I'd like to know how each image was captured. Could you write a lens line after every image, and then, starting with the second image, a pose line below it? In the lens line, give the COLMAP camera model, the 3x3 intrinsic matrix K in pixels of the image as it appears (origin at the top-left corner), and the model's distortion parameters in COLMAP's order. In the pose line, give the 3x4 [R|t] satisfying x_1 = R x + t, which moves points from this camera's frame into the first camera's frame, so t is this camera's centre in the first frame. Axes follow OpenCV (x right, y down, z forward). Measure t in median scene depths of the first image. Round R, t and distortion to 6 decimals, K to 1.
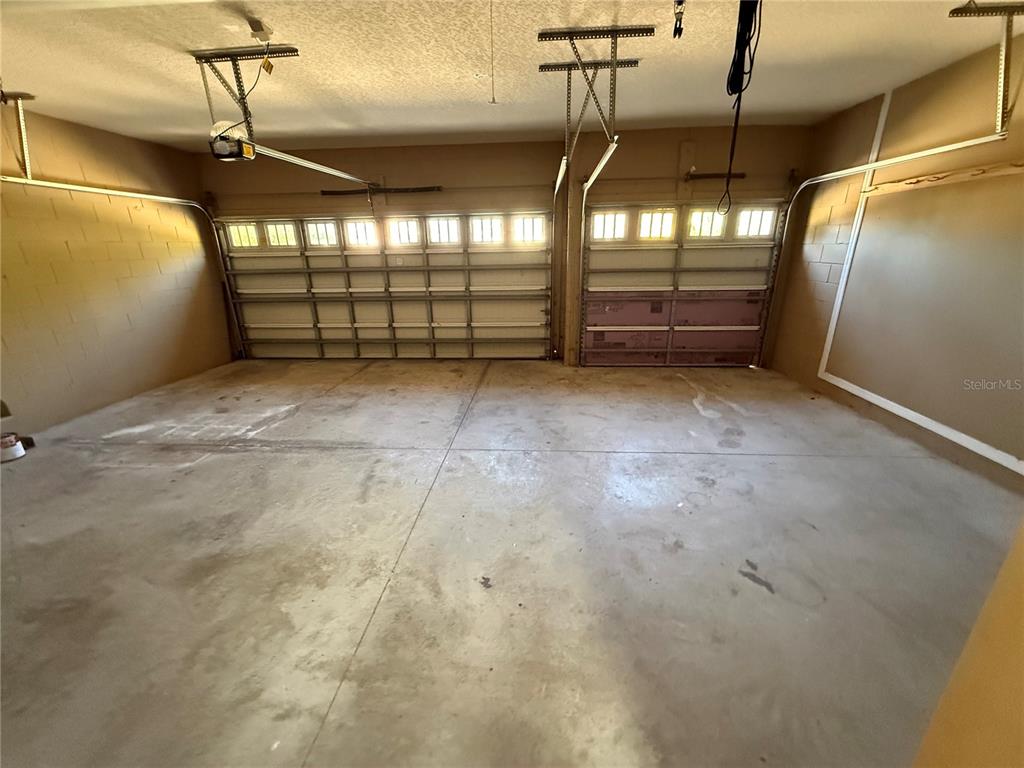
lens RADIAL K [[408.4, 0, 509.7], [0, 408.4, 381.9], [0, 0, 1]] dist [0.000204, -0.000047]
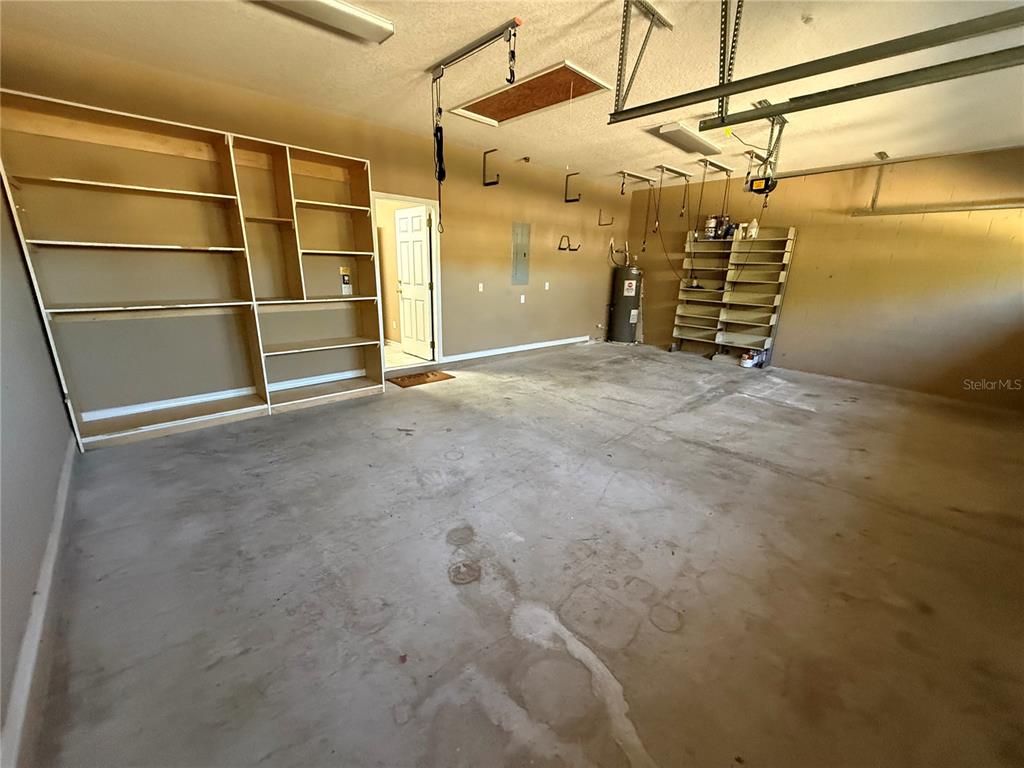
lens RADIAL K [[408.4, 0, 509.7], [0, 408.4, 381.9], [0, 0, 1]] dist [0.000204, -0.000047]
pose [[-0.680251, 0.198068, -0.705710, 0.806671], [-0.244508, 0.846331, 0.473222, -0.350175], [0.690995, 0.494462, -0.527289, 1.146817]]
